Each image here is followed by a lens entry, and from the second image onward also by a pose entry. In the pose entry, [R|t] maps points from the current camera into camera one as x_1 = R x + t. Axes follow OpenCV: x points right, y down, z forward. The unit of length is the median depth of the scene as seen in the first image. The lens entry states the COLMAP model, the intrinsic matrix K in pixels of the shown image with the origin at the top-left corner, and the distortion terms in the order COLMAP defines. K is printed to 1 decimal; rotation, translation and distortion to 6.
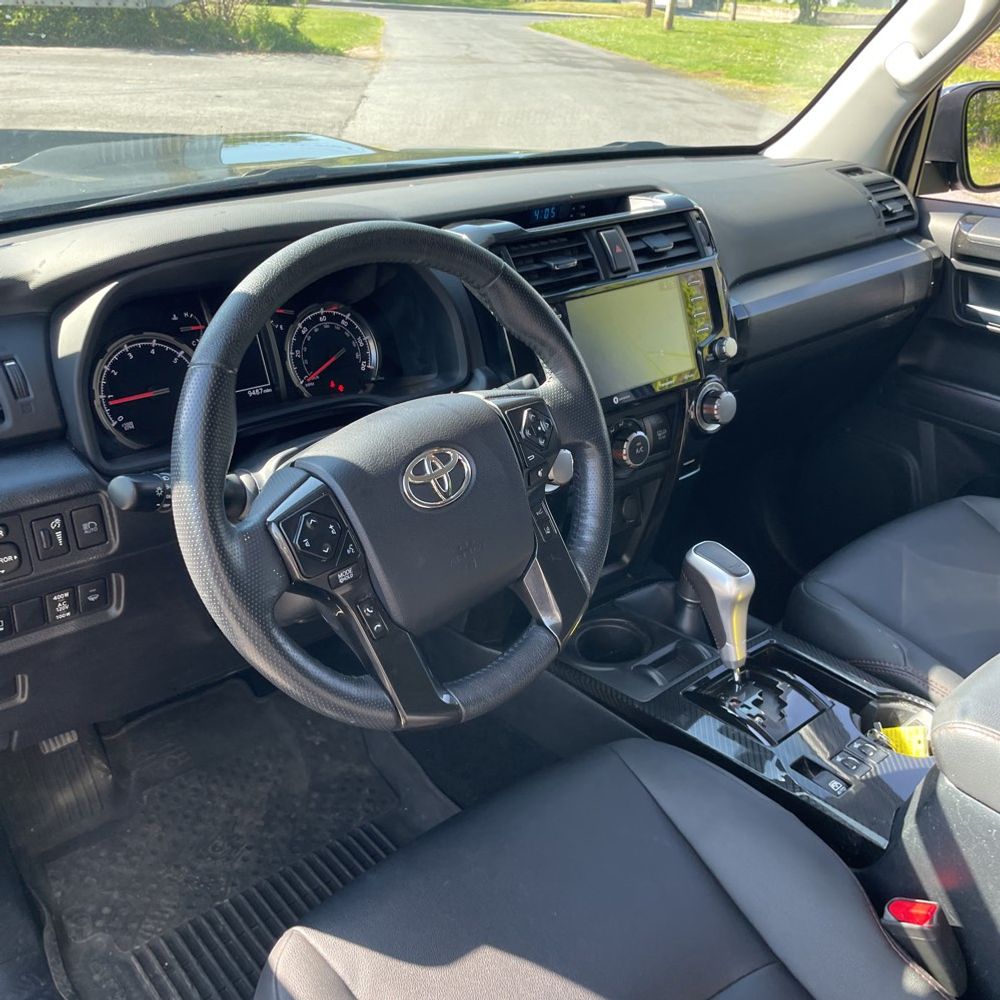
lens RADIAL K [[1020.1, 0, 514.3], [0, 1020.1, 506.4], [0, 0, 1]] dist [0.087690, -0.134226]
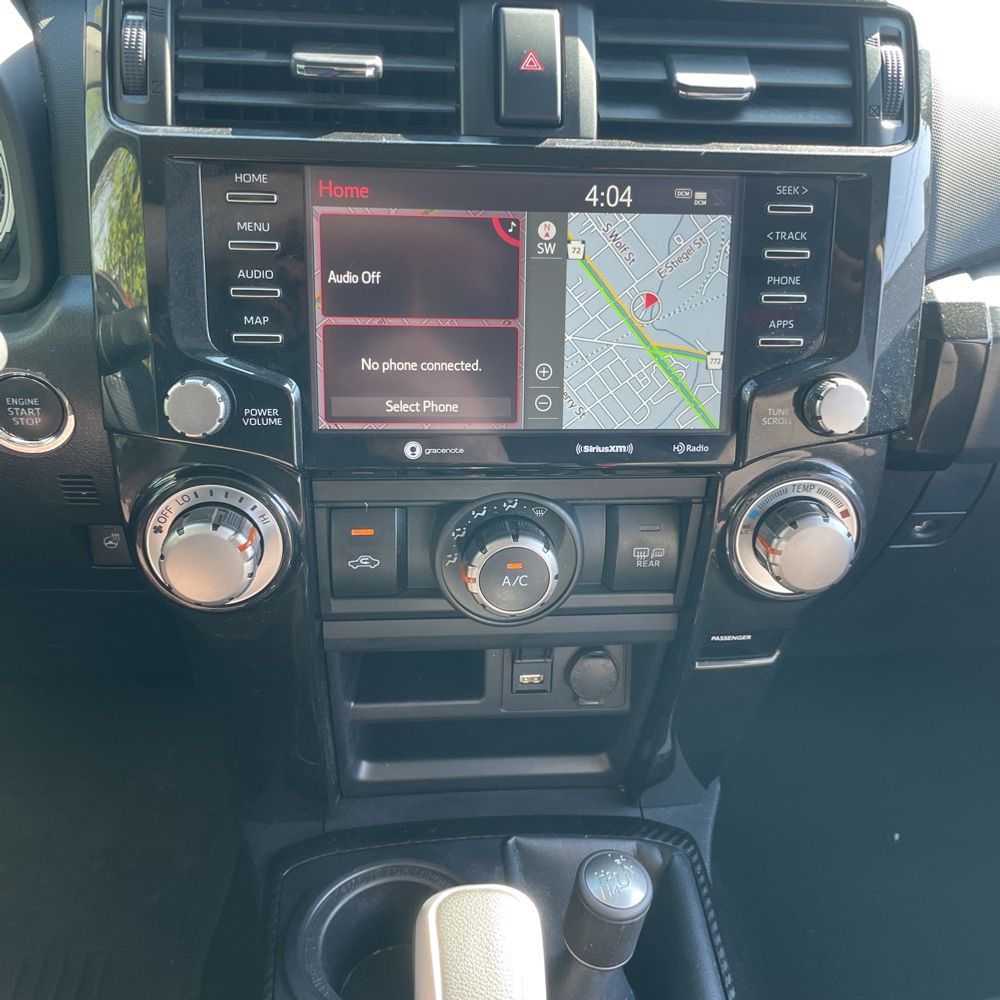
lens RADIAL K [[1015.9, 0, 514.1], [0, 1015.9, 493.2], [0, 0, 1]] dist [0.108809, -0.172592]
pose [[0.812715, 0.330569, -0.479811, 0.301537], [-0.290902, 0.943710, 0.157438, -0.150039], [0.504846, 0.011626, 0.863131, 0.635618]]
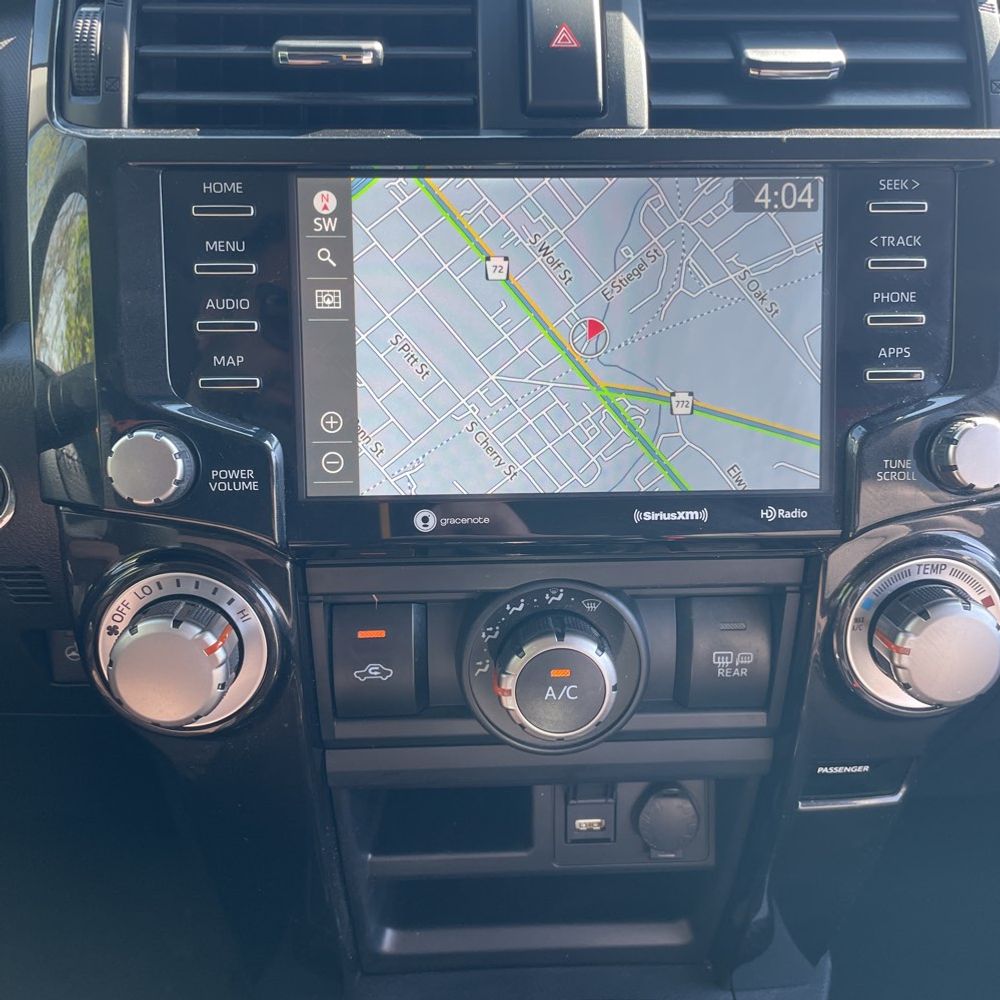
lens RADIAL K [[1020.1, 0, 514.3], [0, 1020.1, 506.4], [0, 0, 1]] dist [0.087690, -0.134226]
pose [[0.783661, 0.251295, -0.568090, 0.274095], [-0.266959, 0.962004, 0.057283, -0.123775], [0.560900, 0.106766, 0.820971, 0.709342]]
